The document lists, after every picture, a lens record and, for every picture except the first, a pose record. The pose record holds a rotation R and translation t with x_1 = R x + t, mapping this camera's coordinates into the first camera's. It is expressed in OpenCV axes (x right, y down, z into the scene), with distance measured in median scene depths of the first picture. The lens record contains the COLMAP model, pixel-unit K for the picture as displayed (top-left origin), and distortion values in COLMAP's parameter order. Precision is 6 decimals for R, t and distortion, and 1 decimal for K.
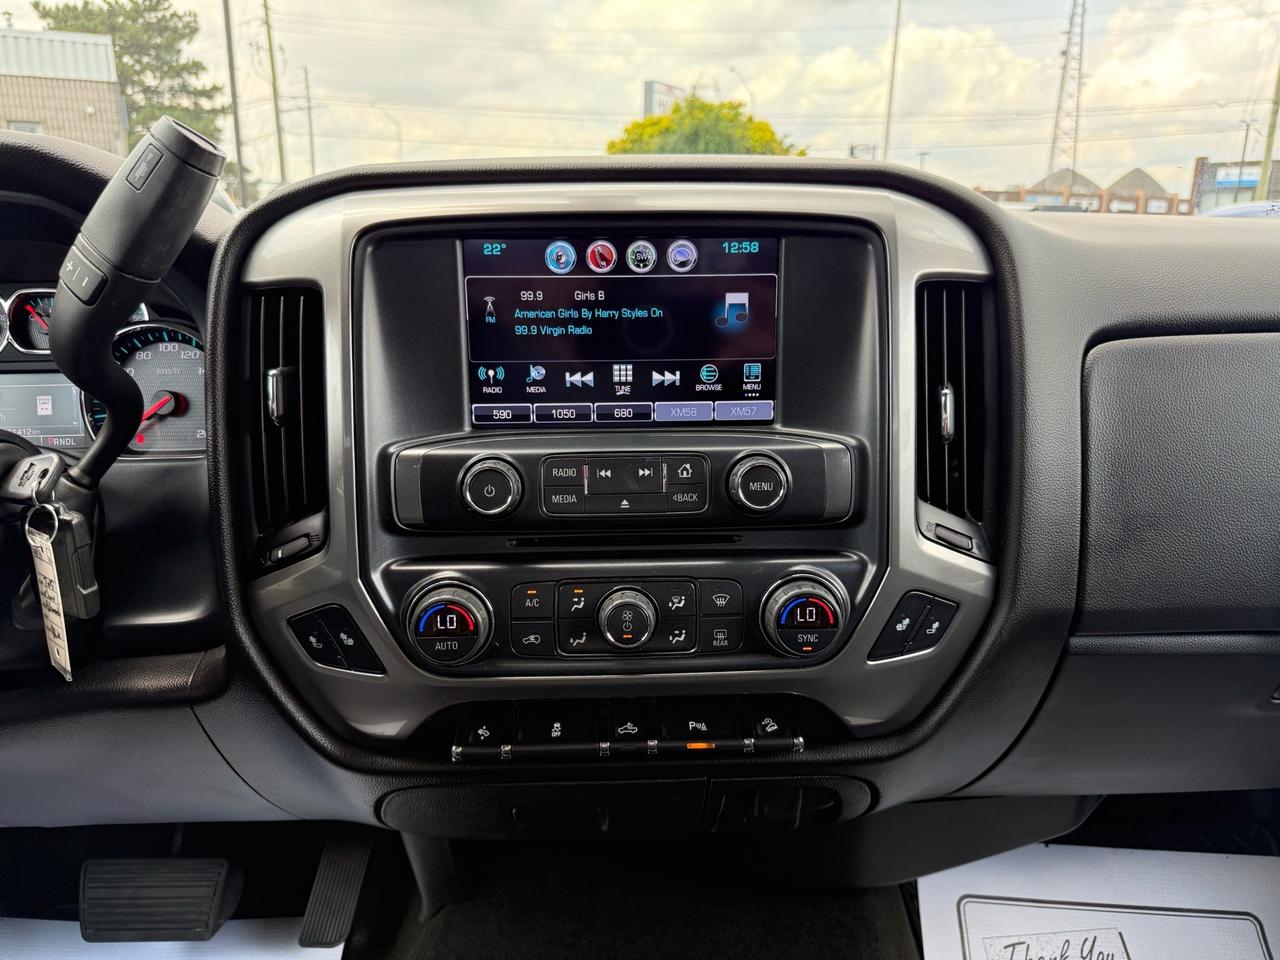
lens RADIAL K [[909.9, 0, 634.7], [0, 909.9, 485.3], [0, 0, 1]] dist [0.028444, -0.038733]
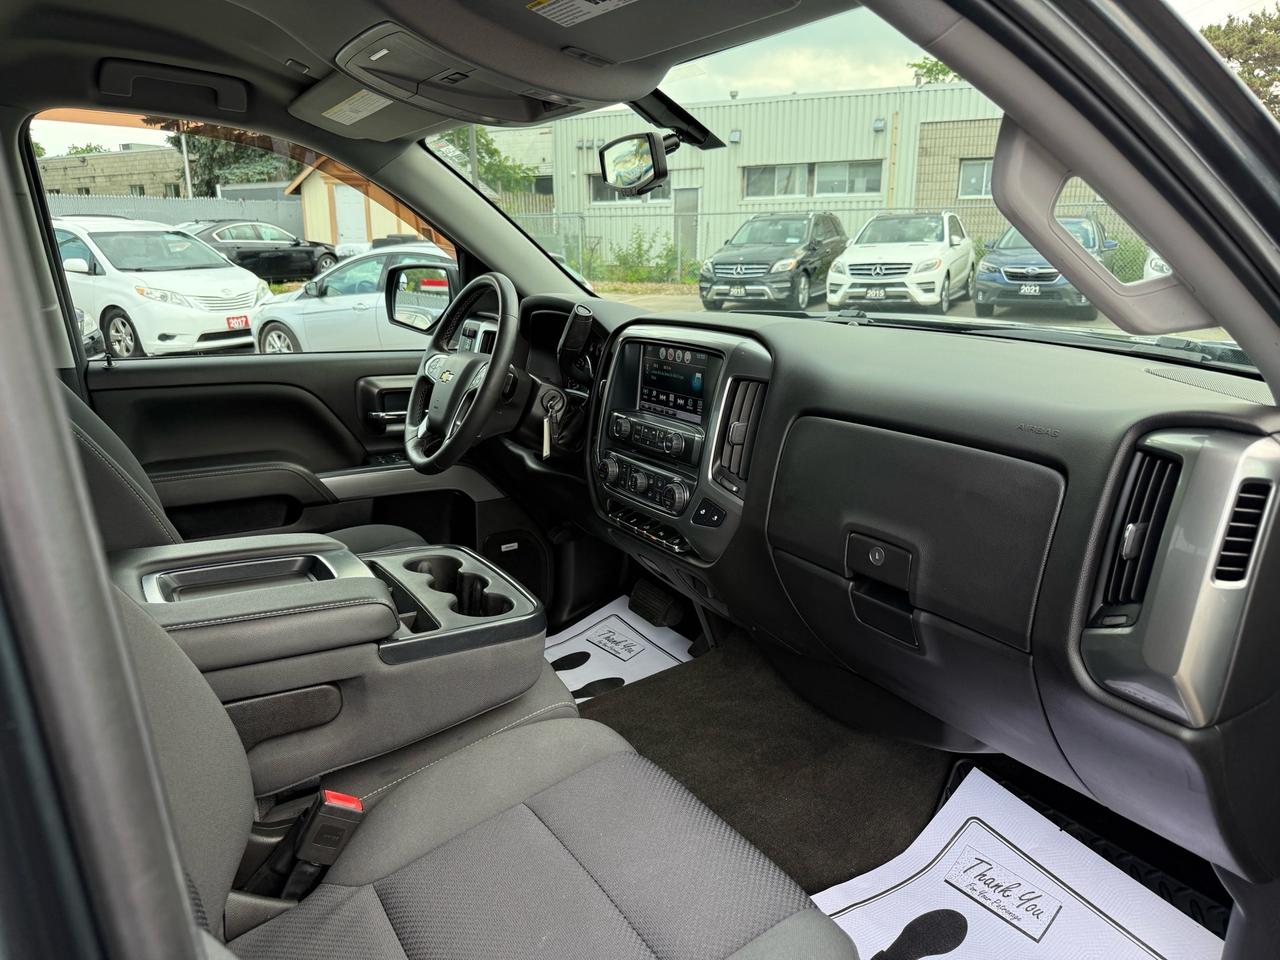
lens RADIAL K [[909.9, 0, 634.7], [0, 909.9, 485.3], [0, 0, 1]] dist [0.028444, -0.038733]
pose [[0.491603, 0.220352, -0.842480, 2.230952], [-0.231036, 0.965789, 0.117790, -0.163462], [0.839613, 0.136737, 0.525694, -0.458017]]
